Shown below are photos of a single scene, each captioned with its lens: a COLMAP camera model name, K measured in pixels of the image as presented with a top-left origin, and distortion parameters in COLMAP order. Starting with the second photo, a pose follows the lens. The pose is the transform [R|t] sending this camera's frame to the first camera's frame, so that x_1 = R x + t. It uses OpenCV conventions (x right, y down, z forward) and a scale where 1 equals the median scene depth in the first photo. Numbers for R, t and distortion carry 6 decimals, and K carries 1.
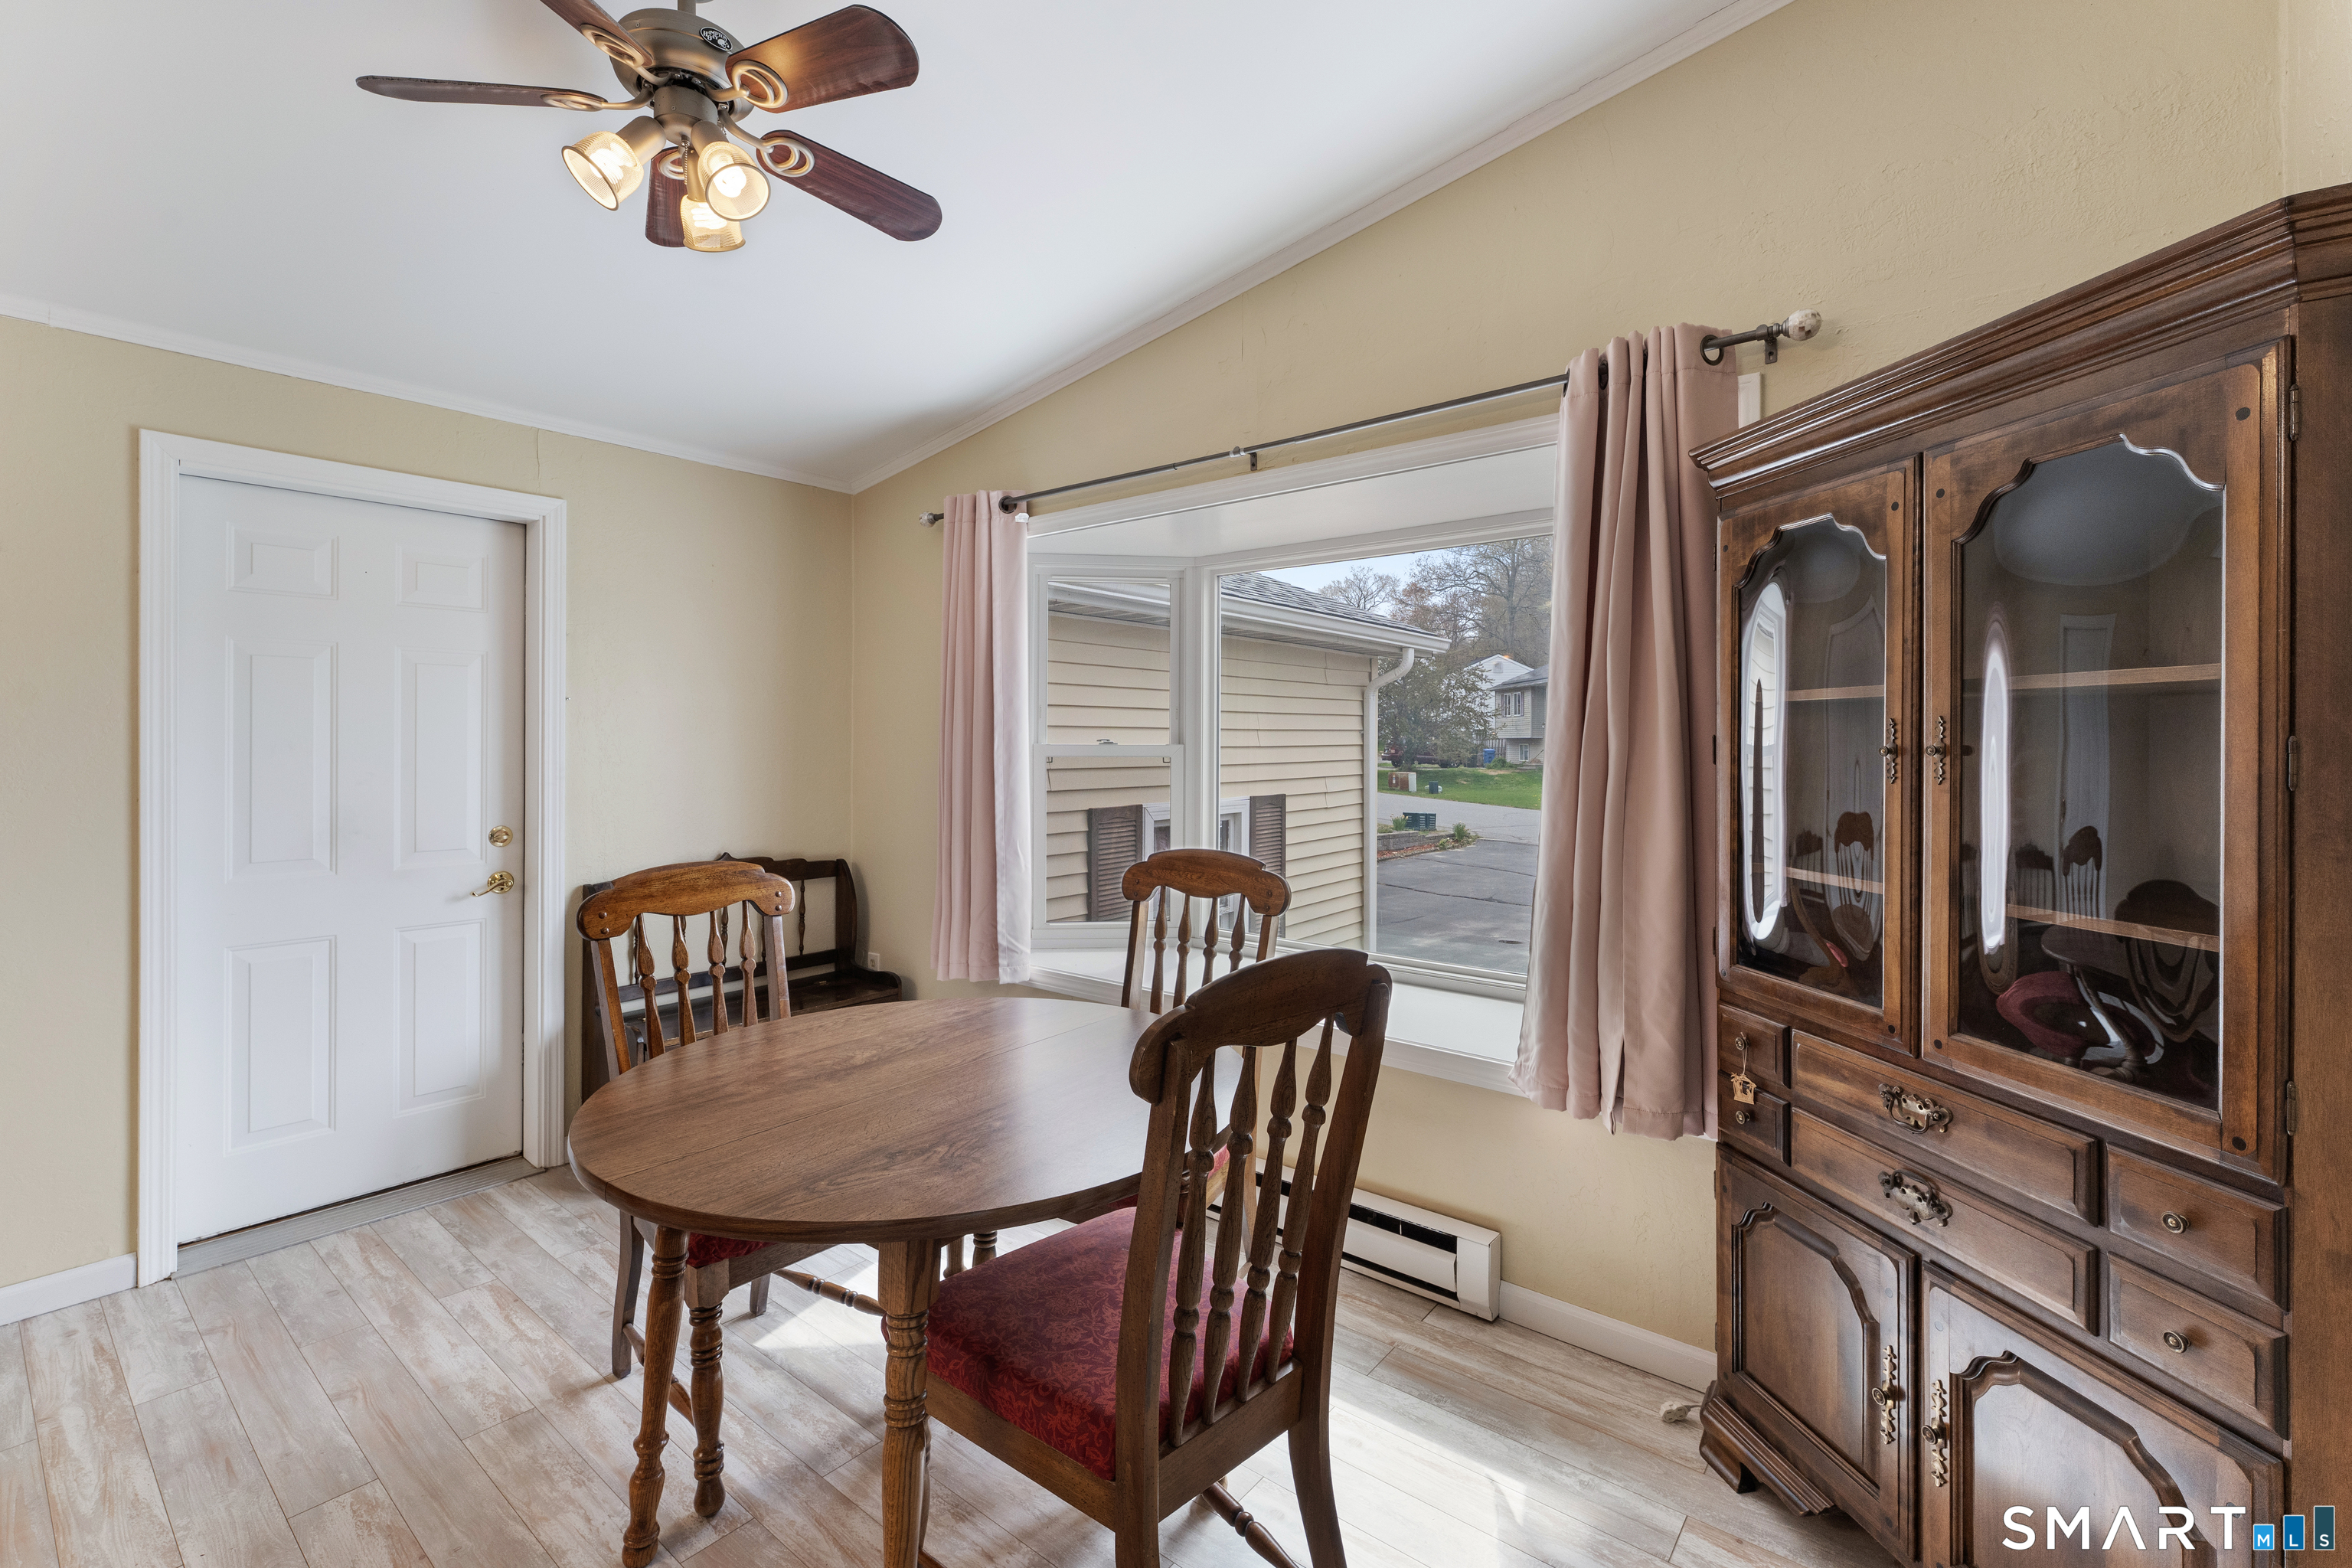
lens RADIAL K [[1023.7, 0, 1159.8], [0, 1023.7, 748.4], [0, 0, 1]] dist [-0.003068, -0.000046]
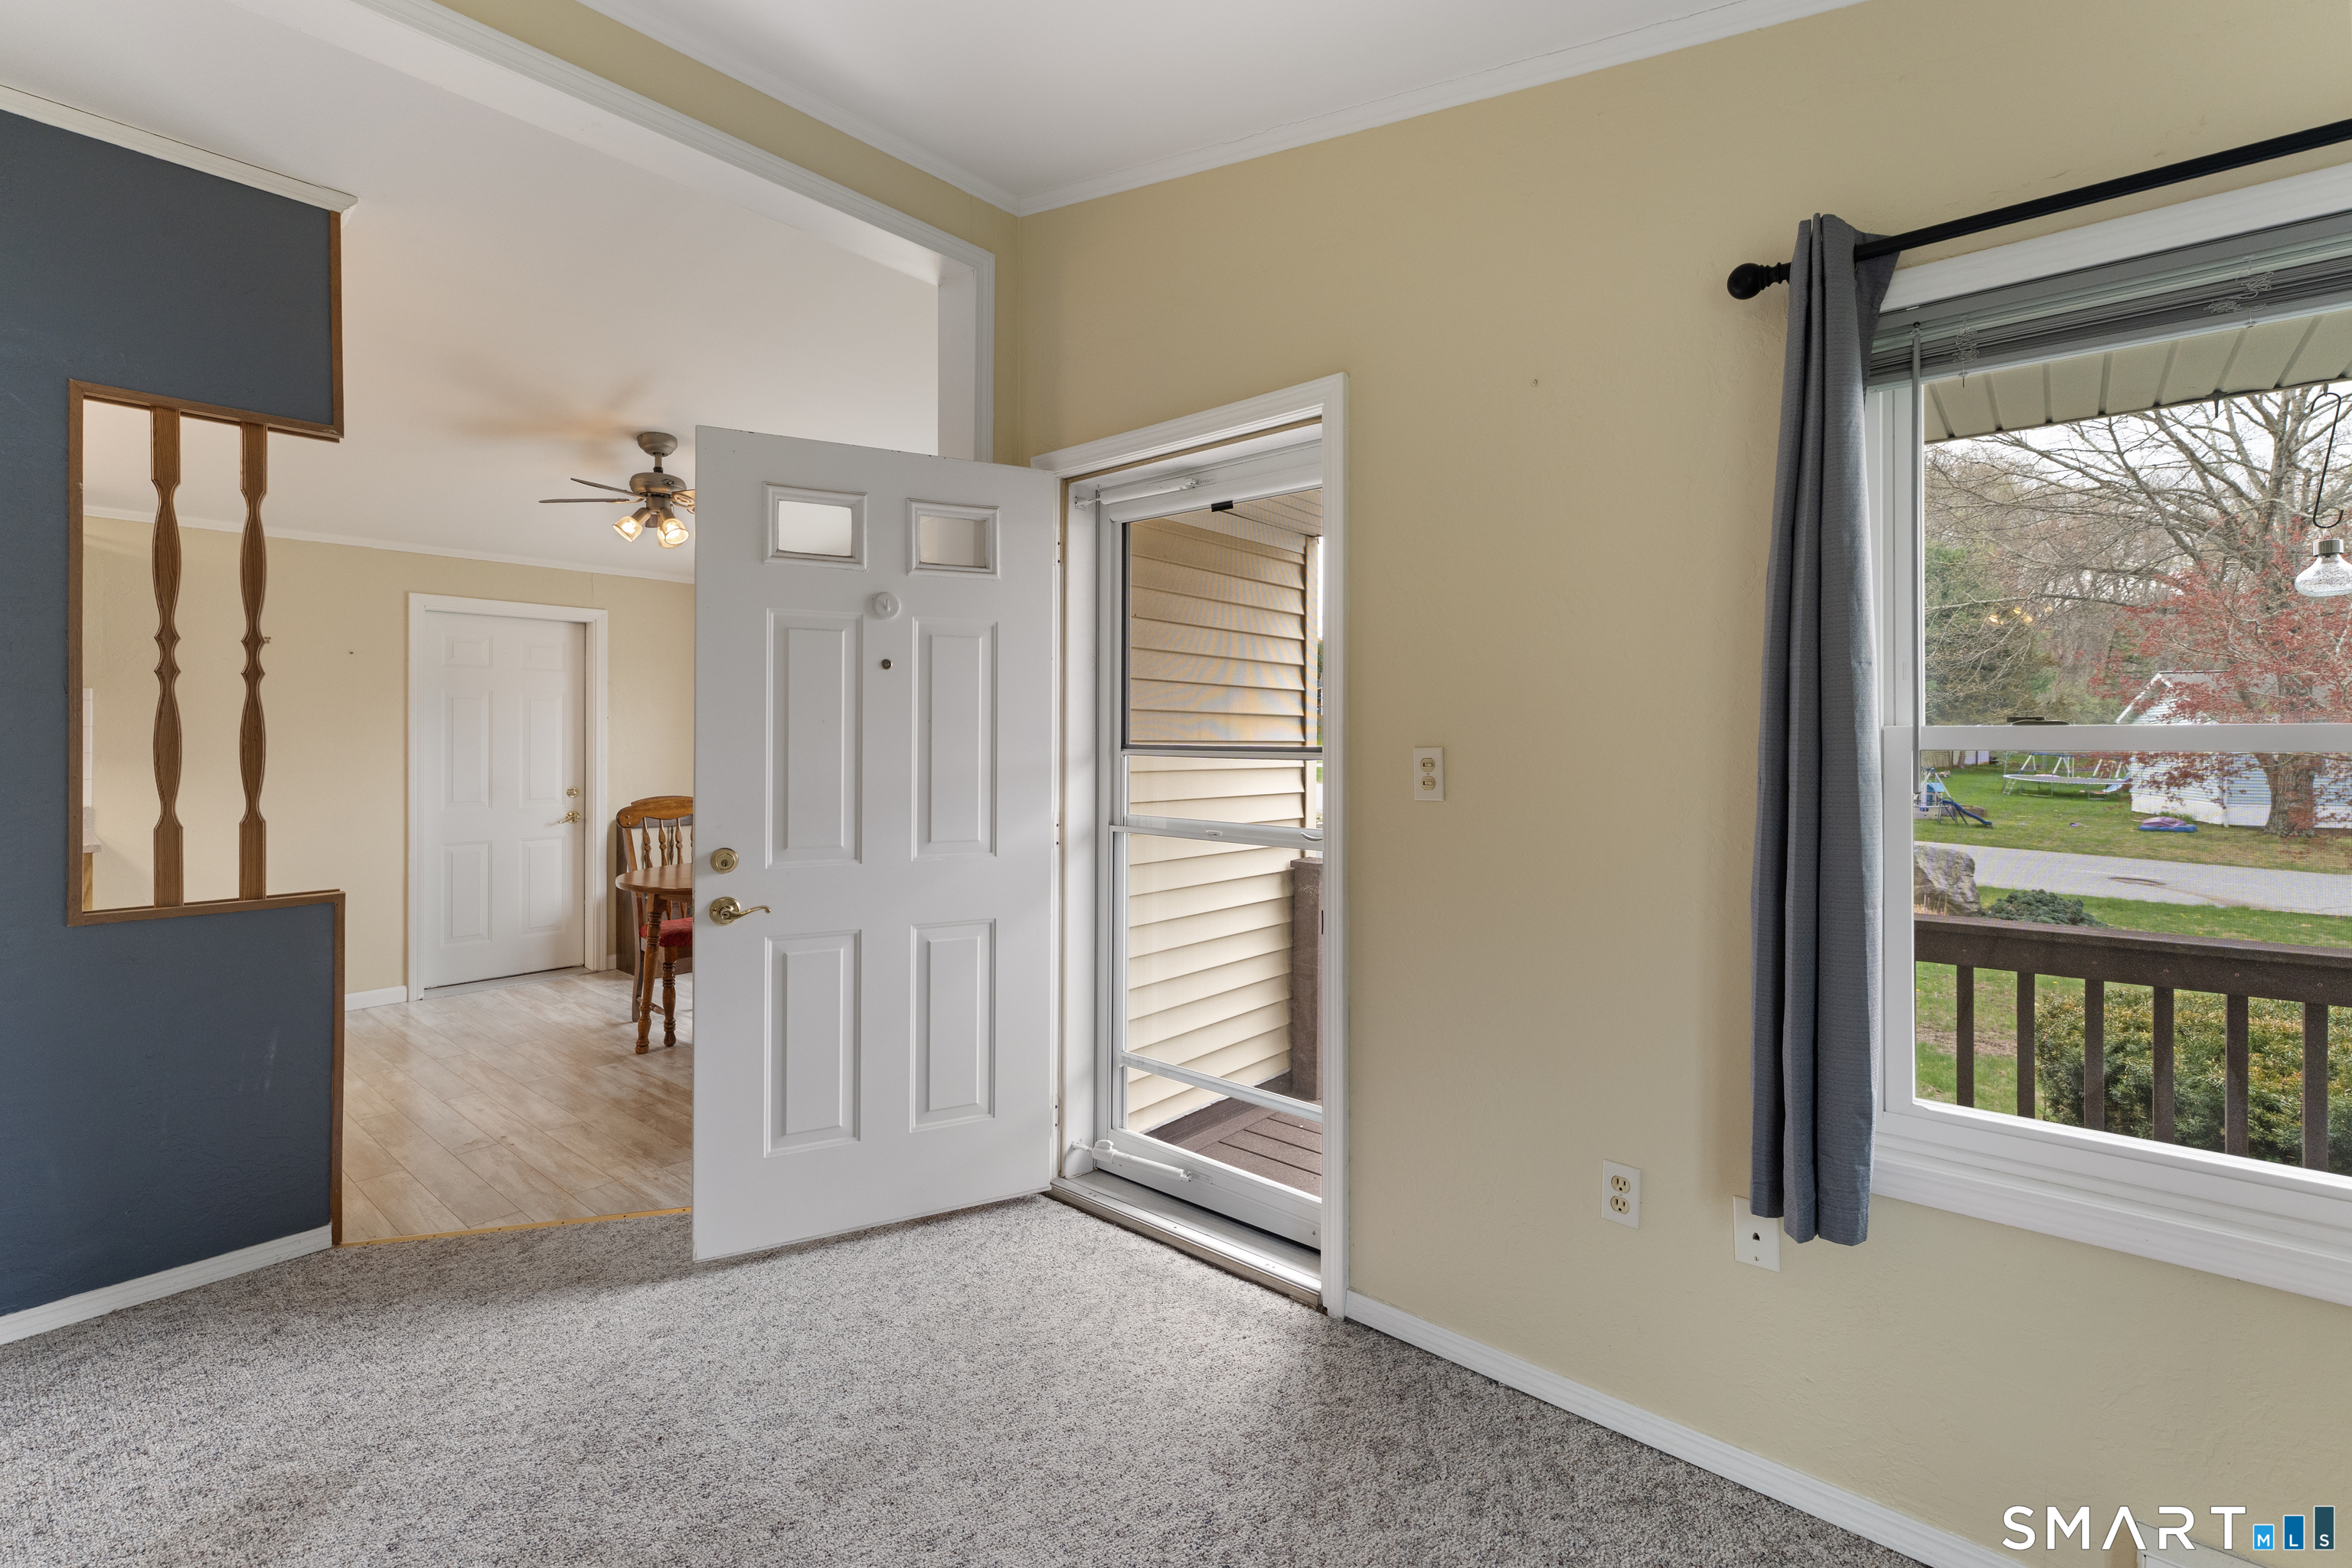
lens RADIAL K [[1023.7, 0, 1156.7], [0, 1023.7, 750.1], [0, 0, 1]] dist [-0.003068, -0.000046]
pose [[0.999795, -0.000264, -0.020244, 0.459220], [0.000290, 0.999999, 0.001276, 0.007120], [0.020244, -0.001282, 0.999794, -0.846754]]
